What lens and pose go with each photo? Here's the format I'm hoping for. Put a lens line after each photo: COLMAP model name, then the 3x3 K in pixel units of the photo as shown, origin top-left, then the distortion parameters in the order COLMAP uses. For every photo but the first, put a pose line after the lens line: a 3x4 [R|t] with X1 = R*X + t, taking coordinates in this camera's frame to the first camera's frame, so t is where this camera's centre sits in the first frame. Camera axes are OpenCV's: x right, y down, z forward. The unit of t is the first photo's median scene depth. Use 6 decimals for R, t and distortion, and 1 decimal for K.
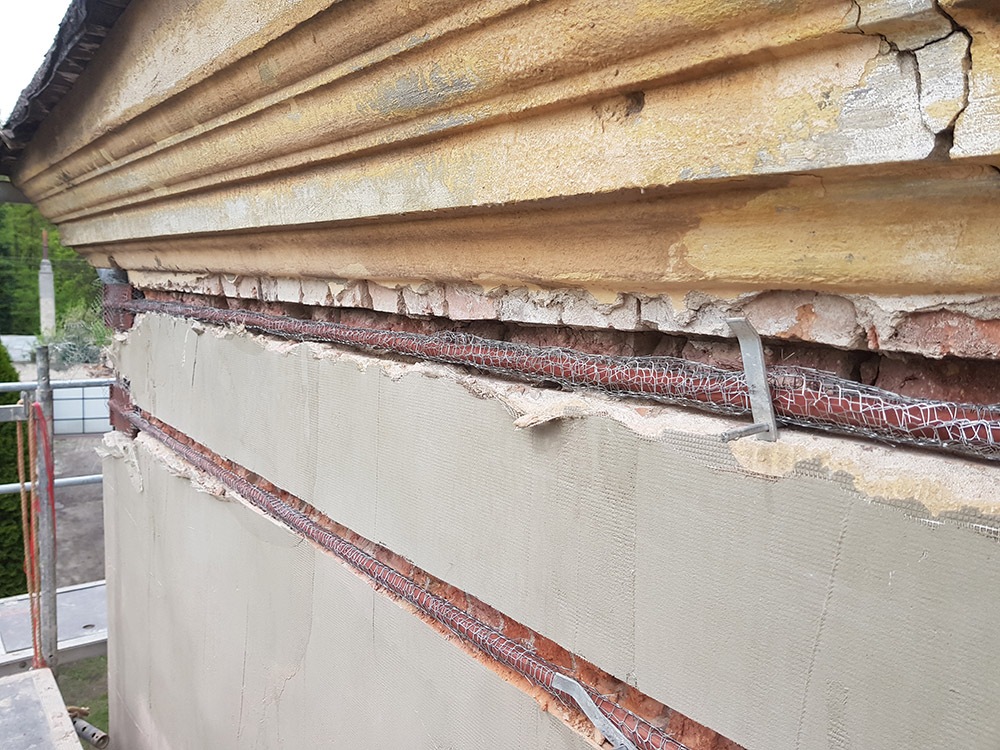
lens RADIAL K [[764.8, 0, 488.3], [0, 764.8, 348.3], [0, 0, 1]] dist [0.088315, -0.159548]
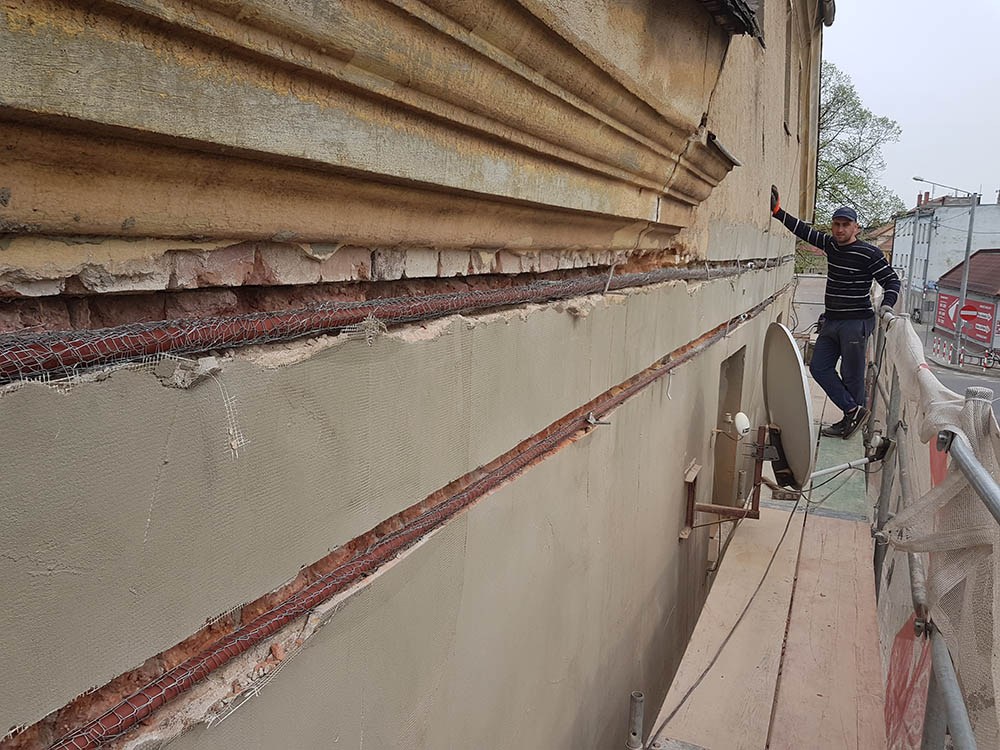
lens RADIAL K [[767.0, 0, 476.1], [0, 767.0, 352.1], [0, 0, 1]] dist [0.076550, -0.147959]
pose [[-0.450120, -0.168335, 0.876958, -1.098753], [0.030583, 0.978589, 0.203541, -0.158453], [-0.892444, 0.118438, -0.435334, 1.415374]]
